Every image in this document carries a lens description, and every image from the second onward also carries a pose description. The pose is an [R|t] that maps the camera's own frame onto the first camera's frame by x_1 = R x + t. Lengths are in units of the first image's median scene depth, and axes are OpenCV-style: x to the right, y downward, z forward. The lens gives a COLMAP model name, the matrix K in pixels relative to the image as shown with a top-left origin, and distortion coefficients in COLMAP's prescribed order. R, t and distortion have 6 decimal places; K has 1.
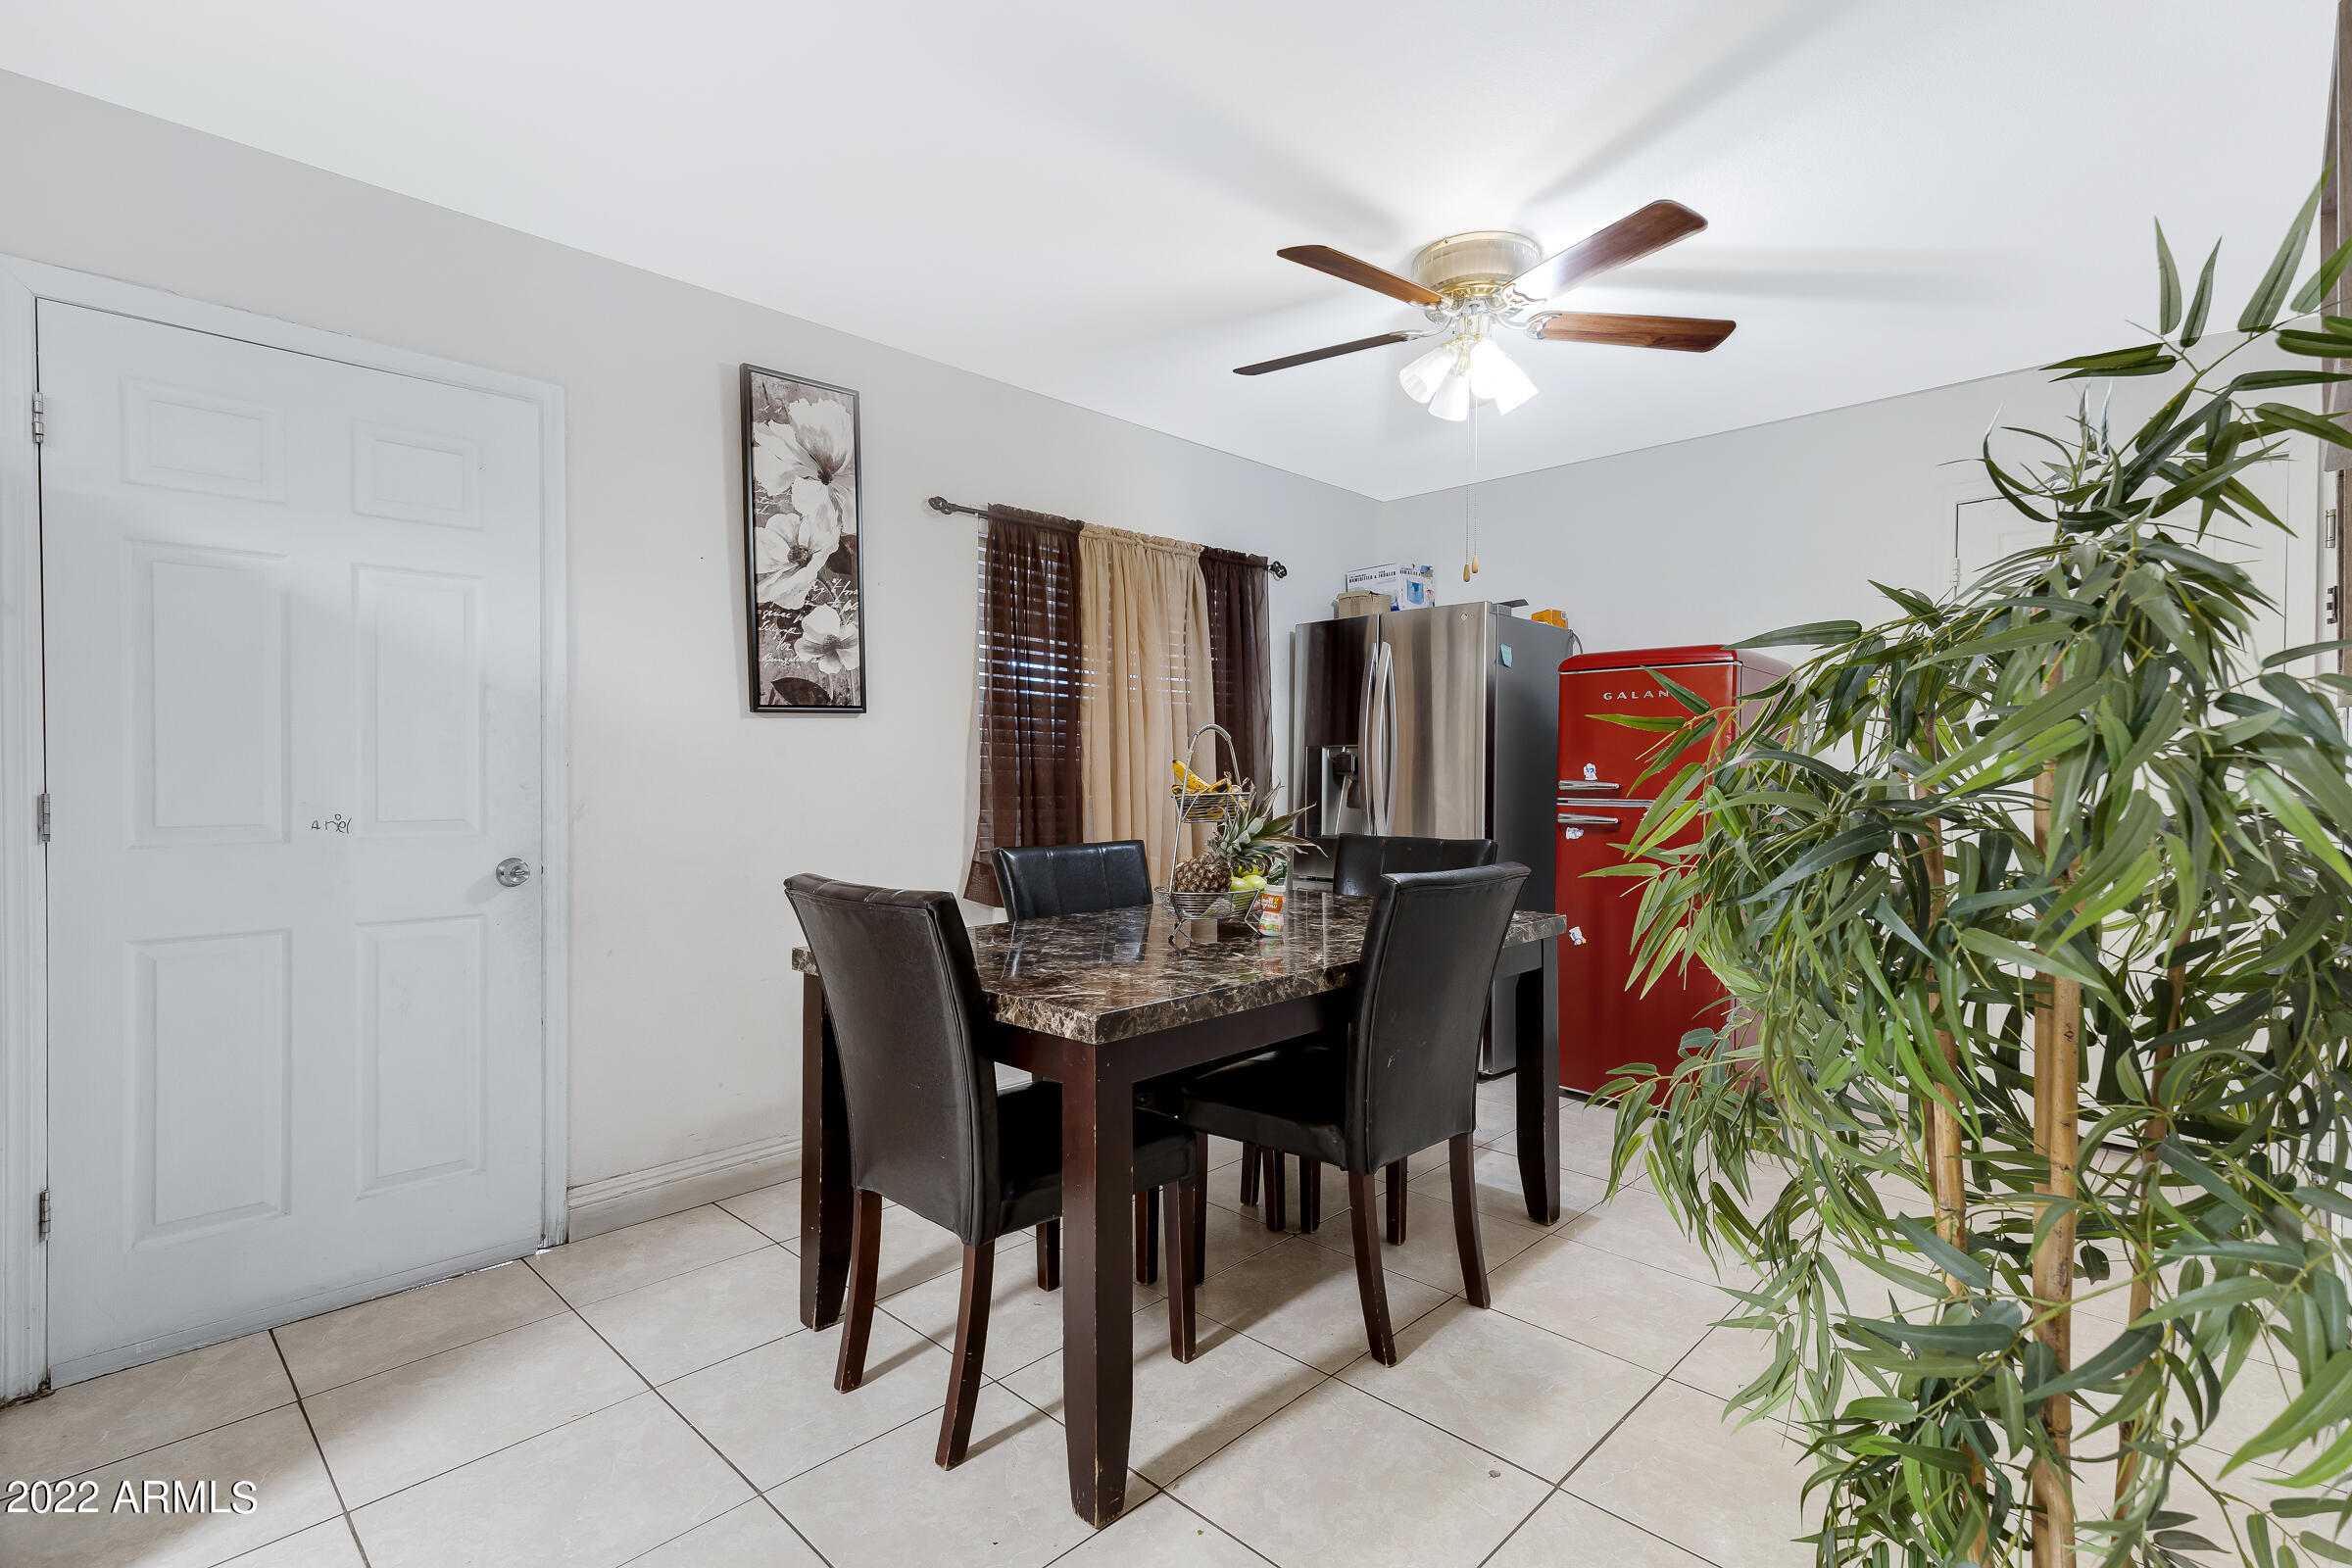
lens RADIAL K [[1124.1, 0, 1145.3], [0, 1124.1, 776.5], [0, 0, 1]] dist [0.020185, -0.000257]
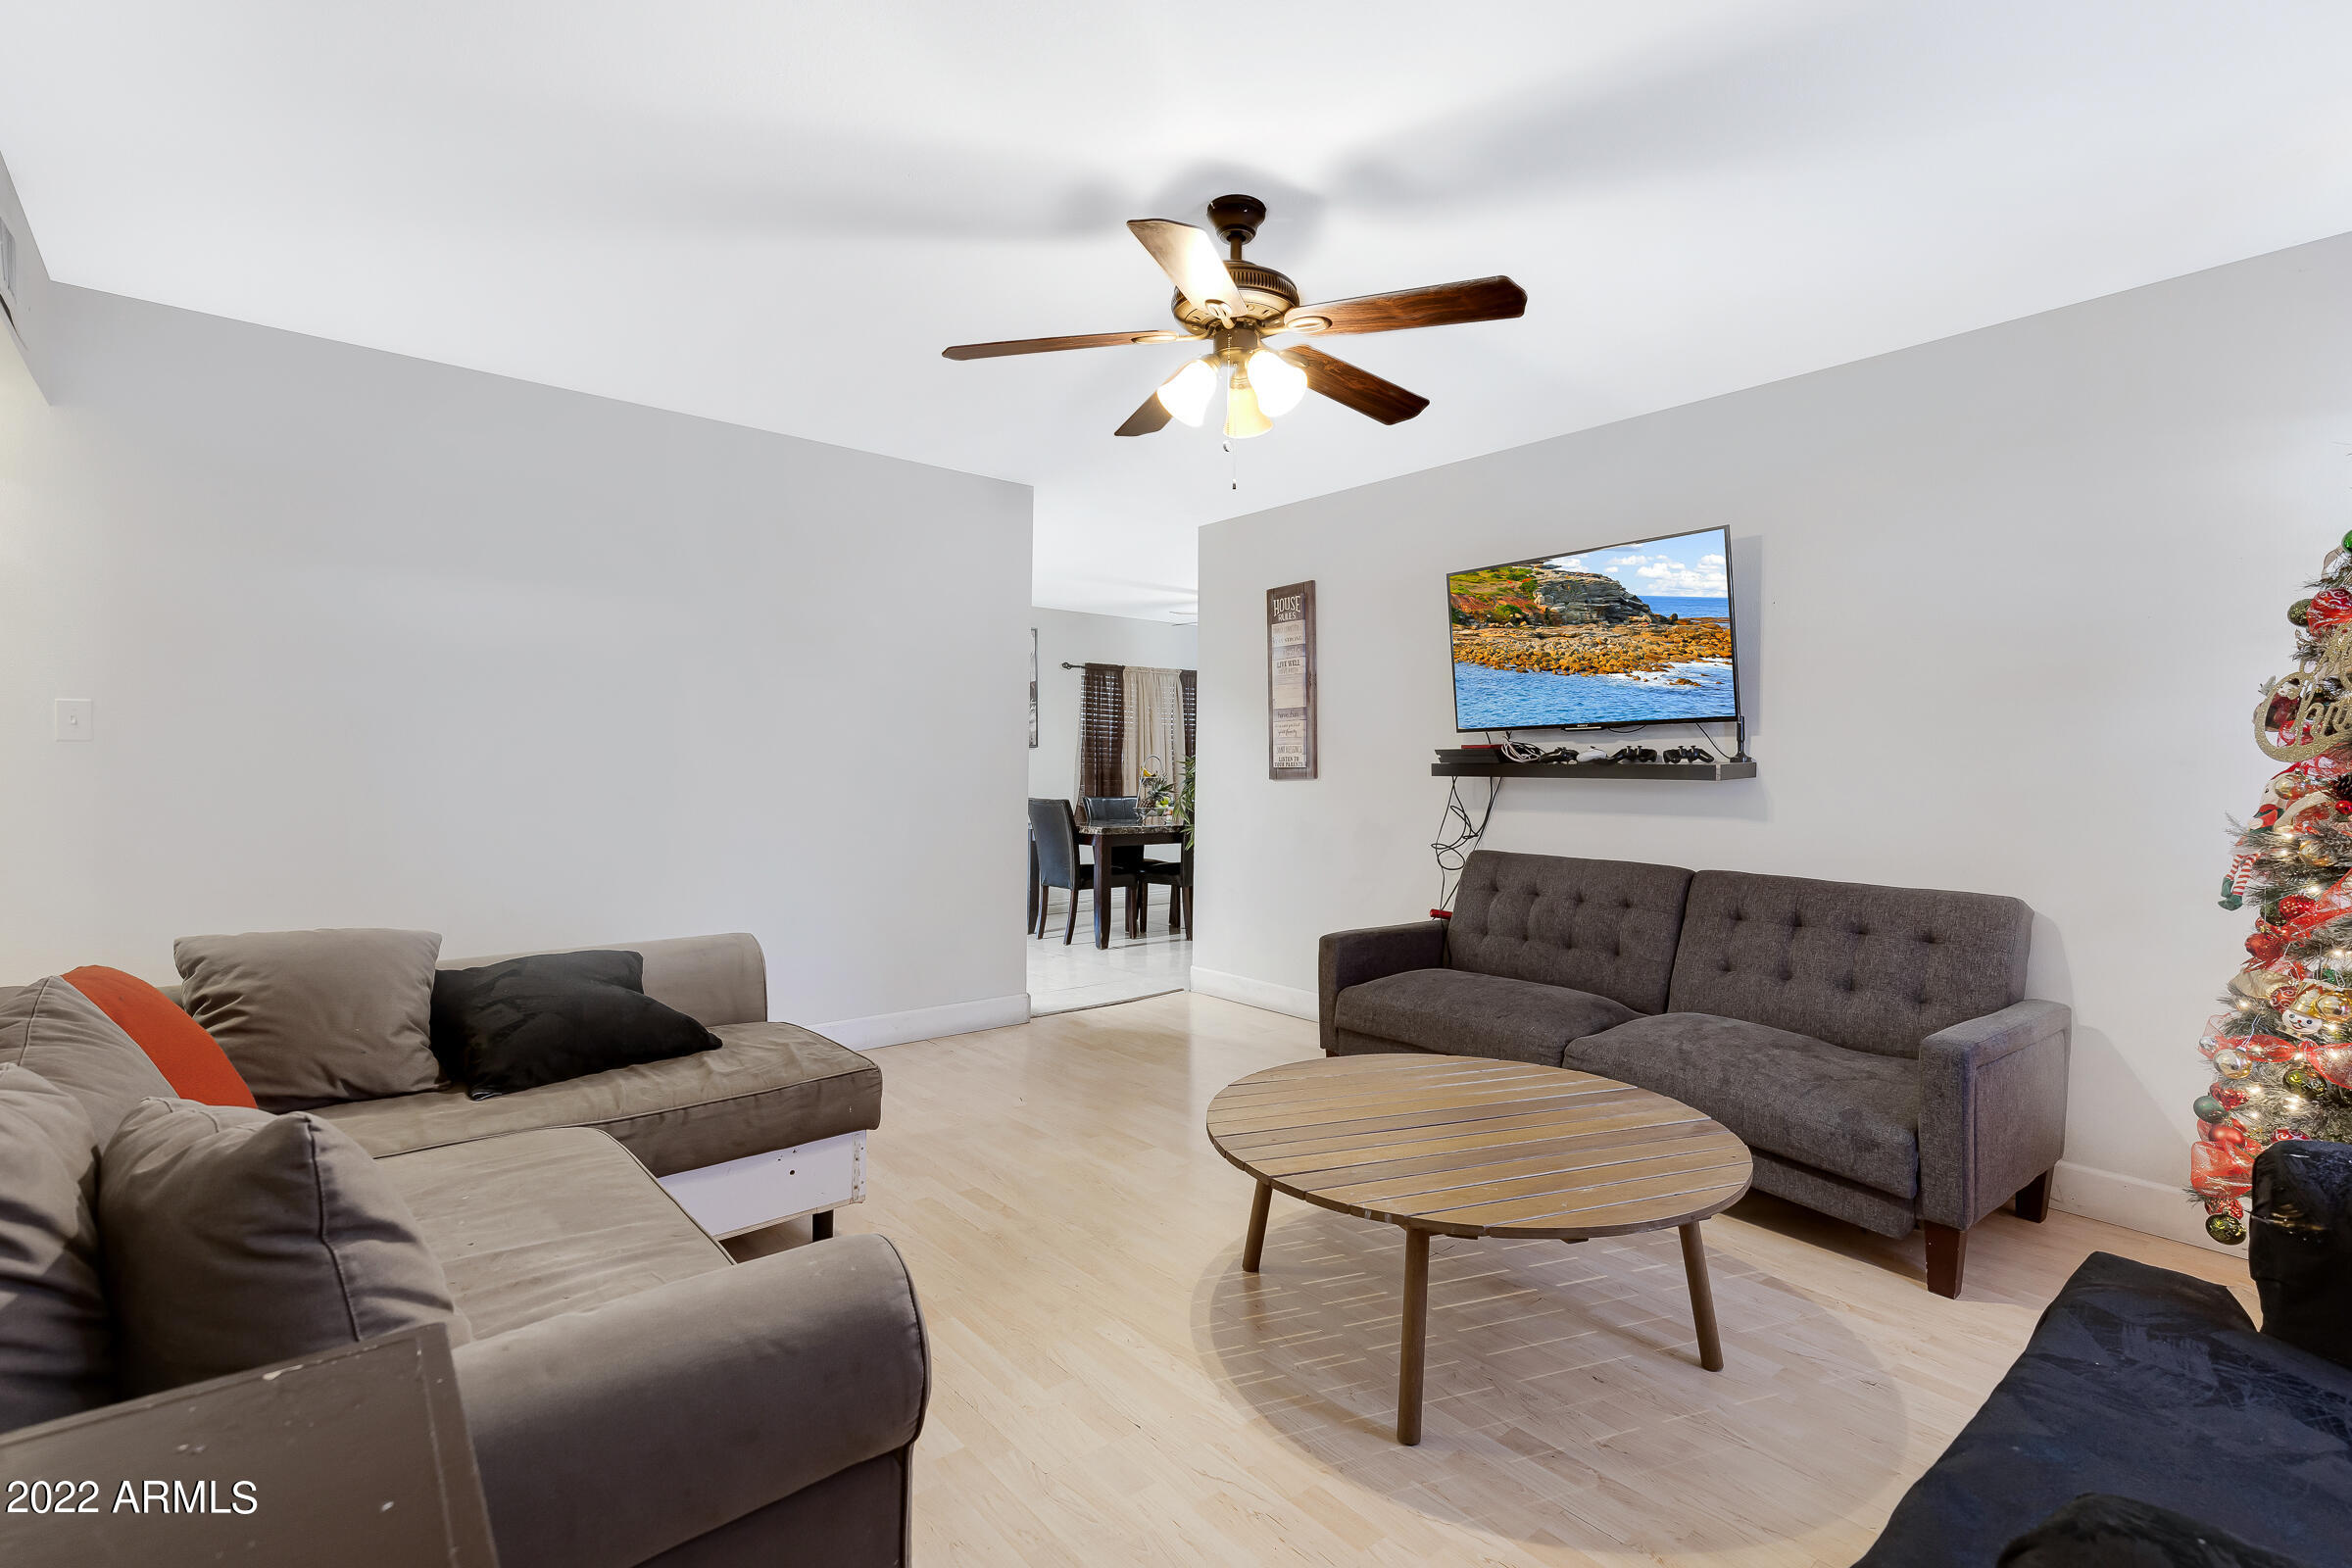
lens RADIAL K [[1124.1, 0, 1145.3], [0, 1124.1, 776.5], [0, 0, 1]] dist [0.020185, -0.000257]
pose [[0.994156, 0.007805, -0.107666, 0.268868], [-0.008184, 0.999962, -0.003086, 0.017241], [0.107638, 0.003949, 0.994182, -1.492133]]
